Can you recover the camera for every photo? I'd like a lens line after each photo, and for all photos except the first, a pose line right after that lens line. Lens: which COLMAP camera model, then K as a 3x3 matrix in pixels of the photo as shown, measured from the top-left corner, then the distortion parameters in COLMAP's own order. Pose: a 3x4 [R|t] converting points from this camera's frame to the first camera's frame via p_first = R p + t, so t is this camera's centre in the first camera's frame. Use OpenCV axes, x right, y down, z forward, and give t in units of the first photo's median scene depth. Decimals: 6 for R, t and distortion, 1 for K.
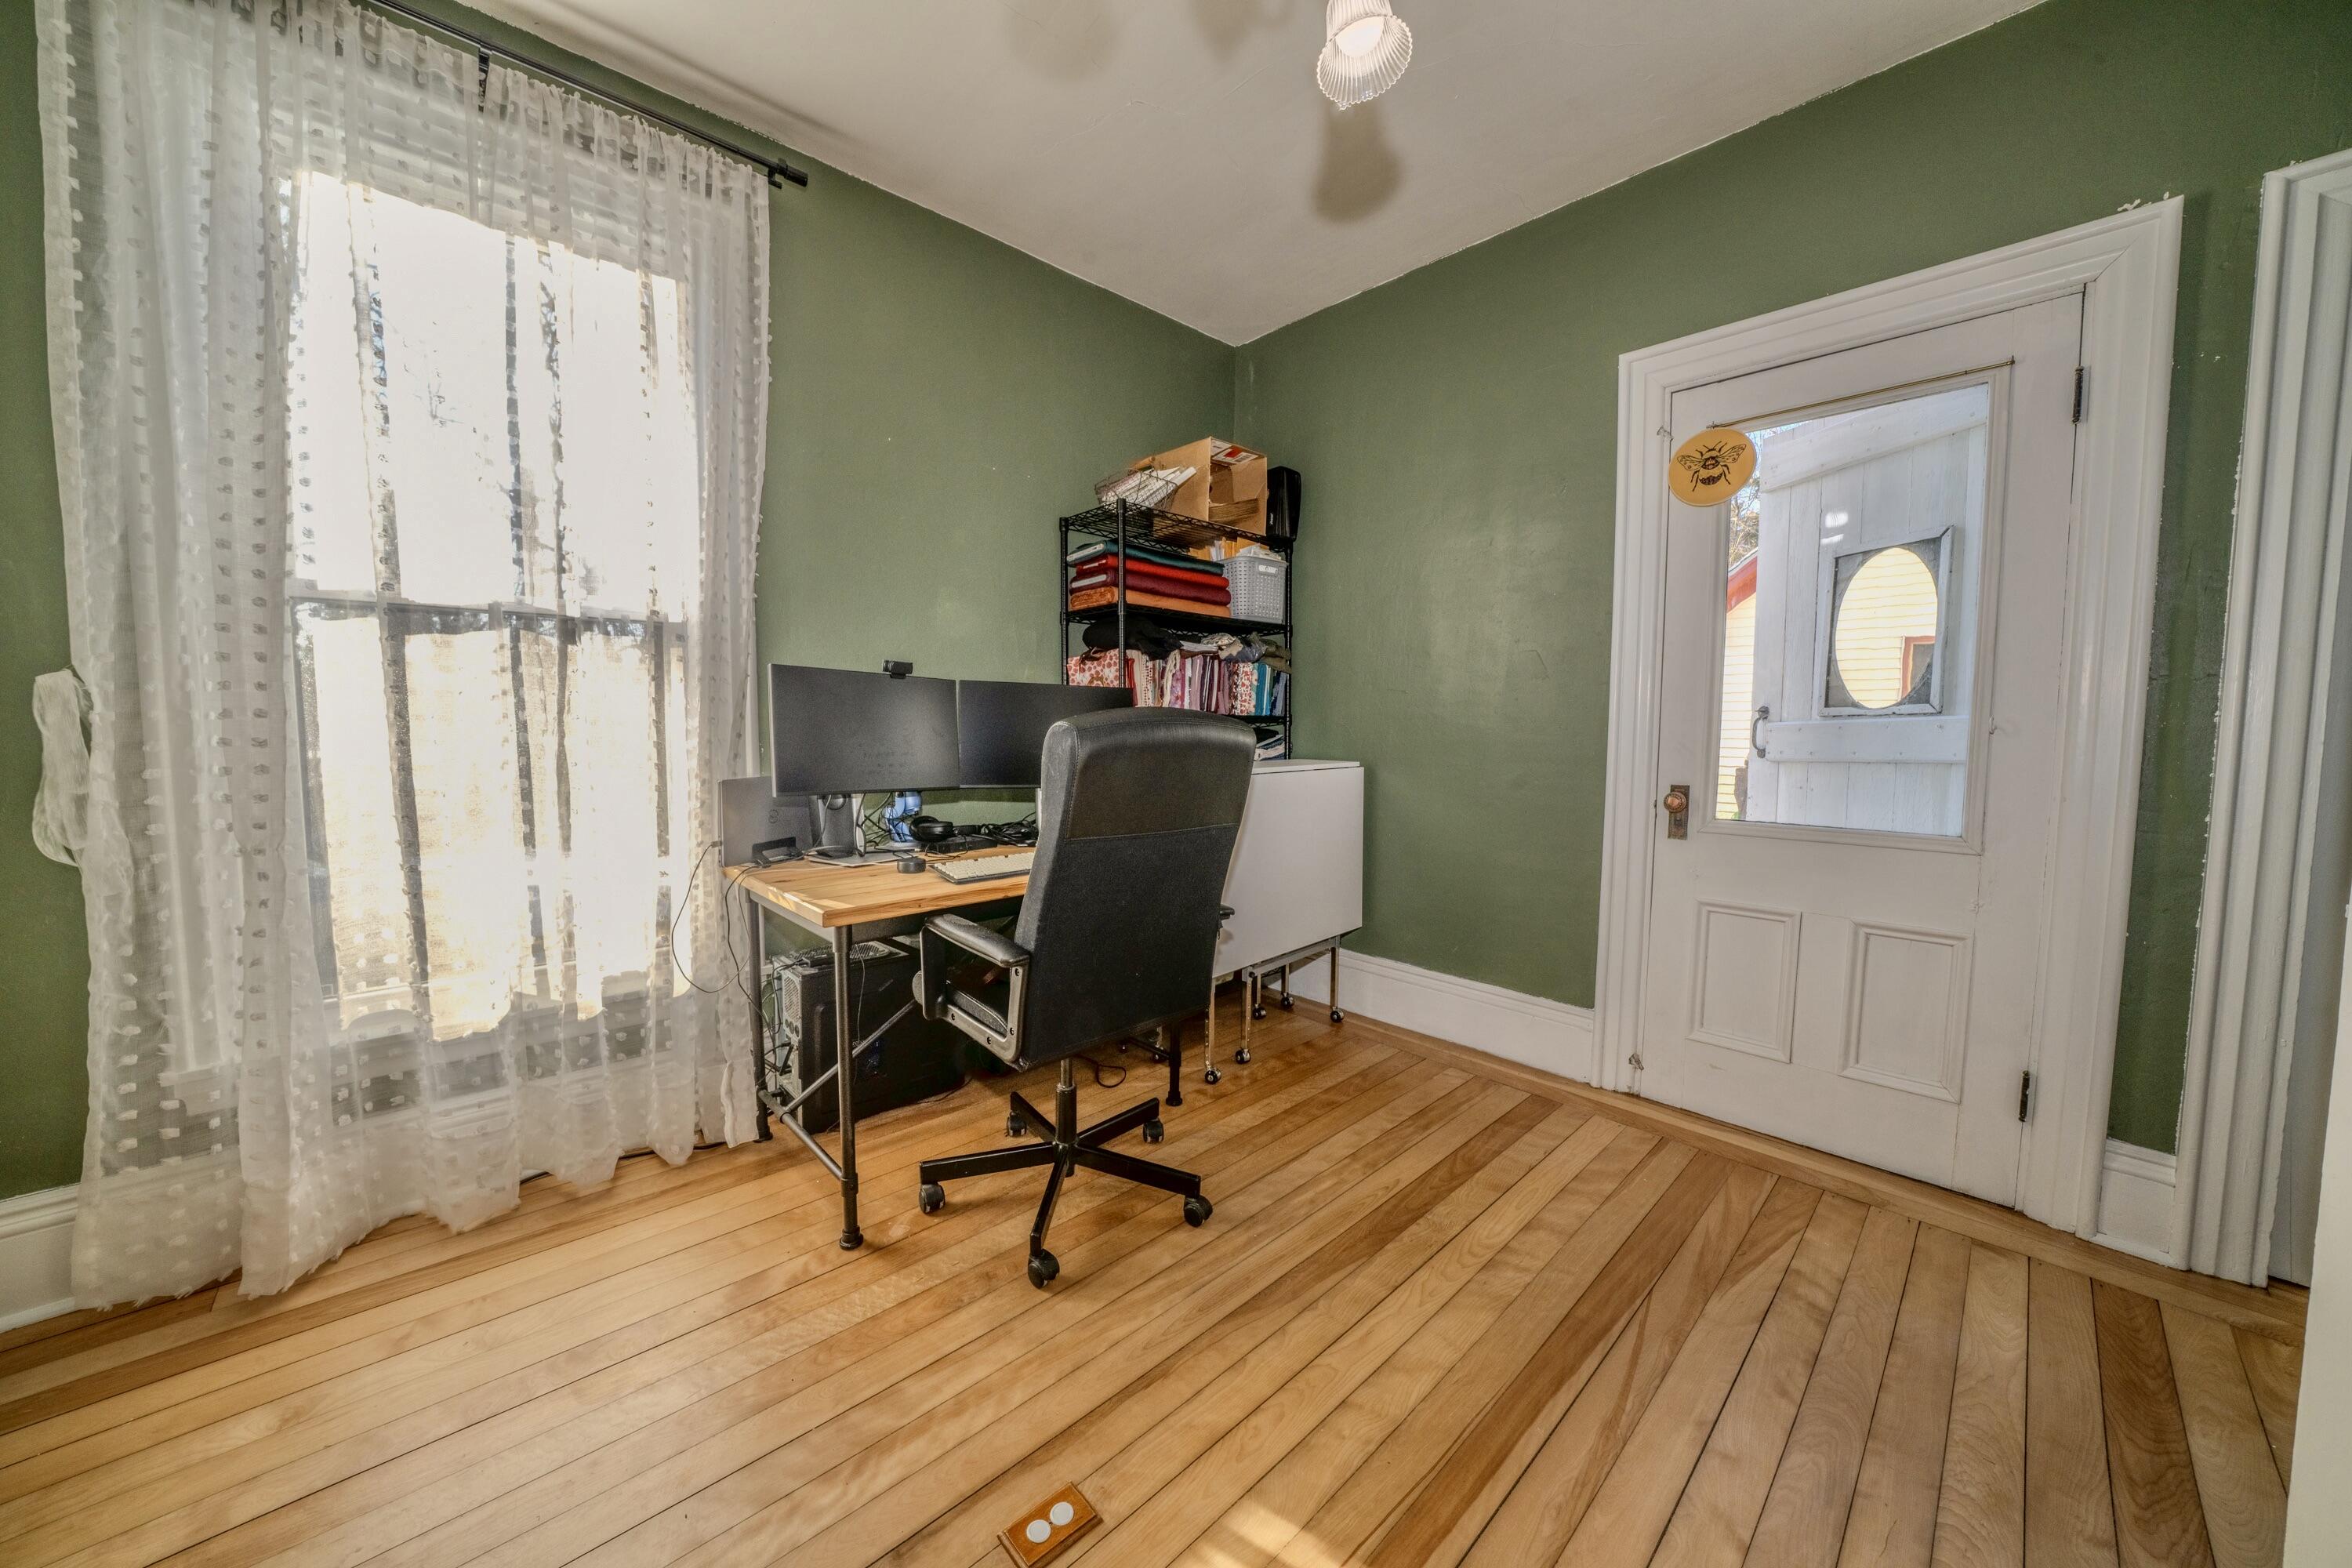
lens RADIAL K [[818.4, 0, 1161.2], [0, 818.4, 781.3], [0, 0, 1]] dist [-0.017854, 0.000086]
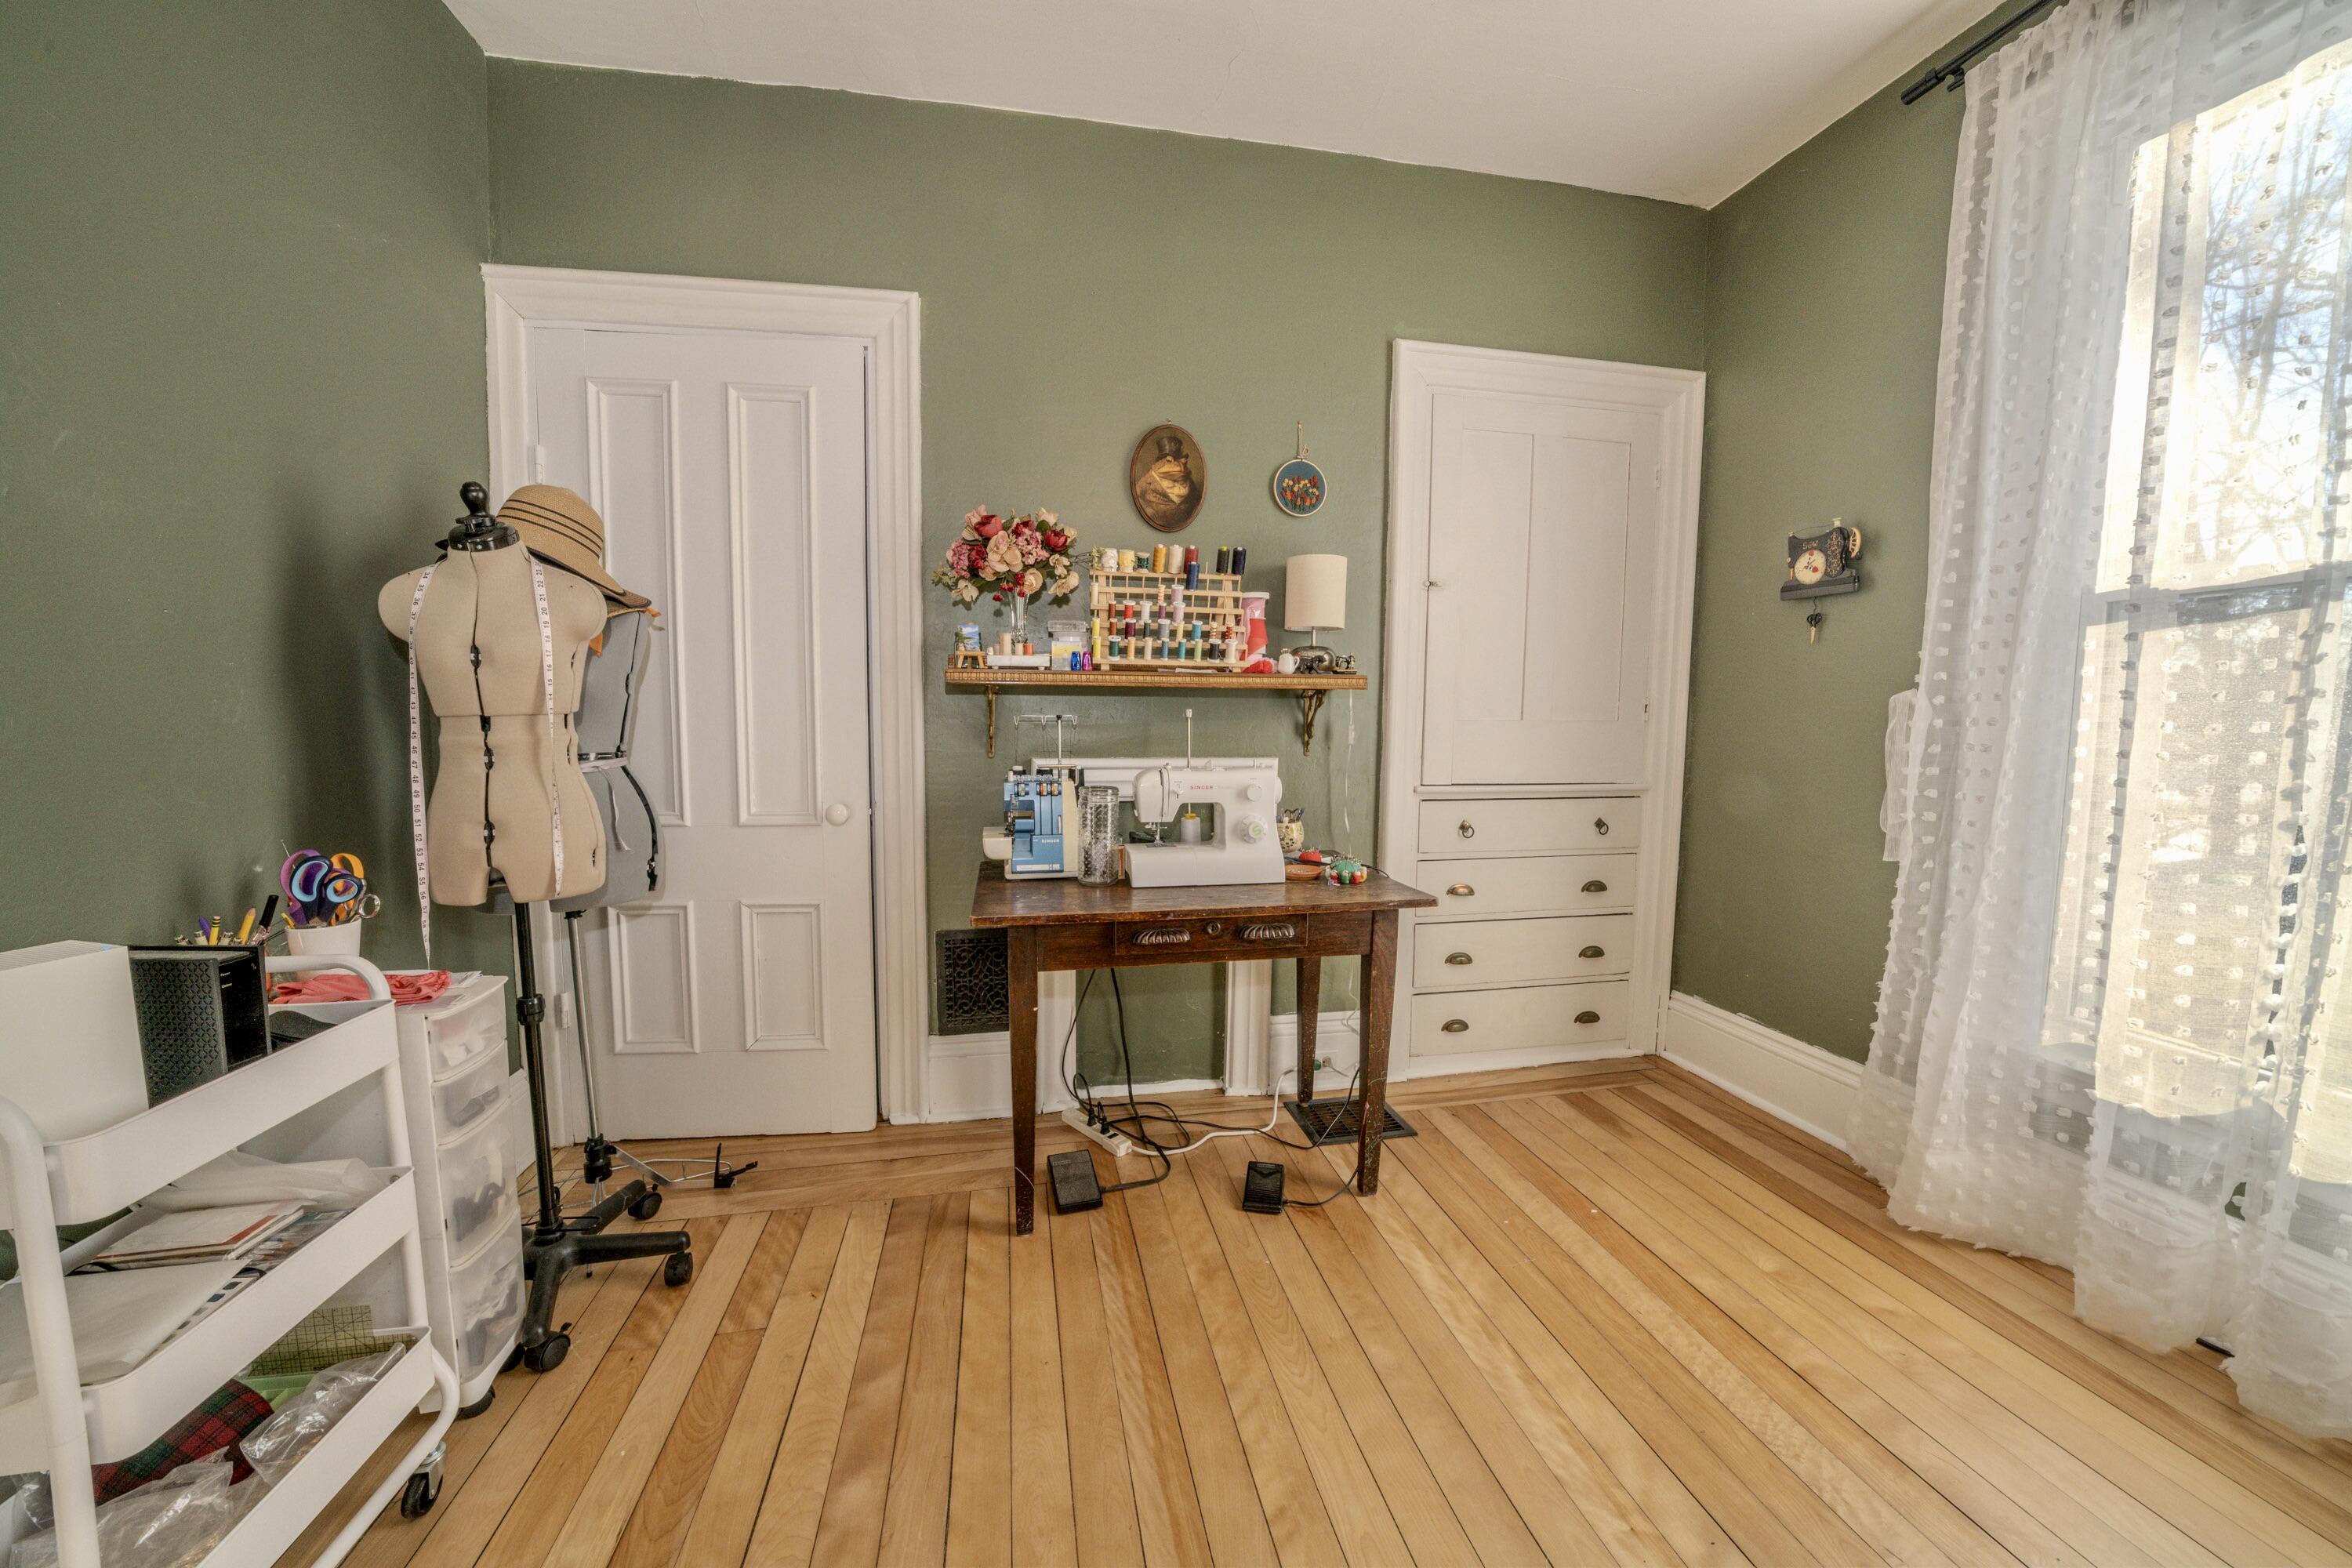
lens RADIAL K [[818.4, 0, 1161.2], [0, 818.4, 781.3], [0, 0, 1]] dist [-0.017854, 0.000086]
pose [[-0.535554, 0.057764, -0.842523, 0.355222], [-0.069254, 0.991294, 0.111985, -0.043027], [0.841656, 0.118322, -0.526891, 0.562313]]
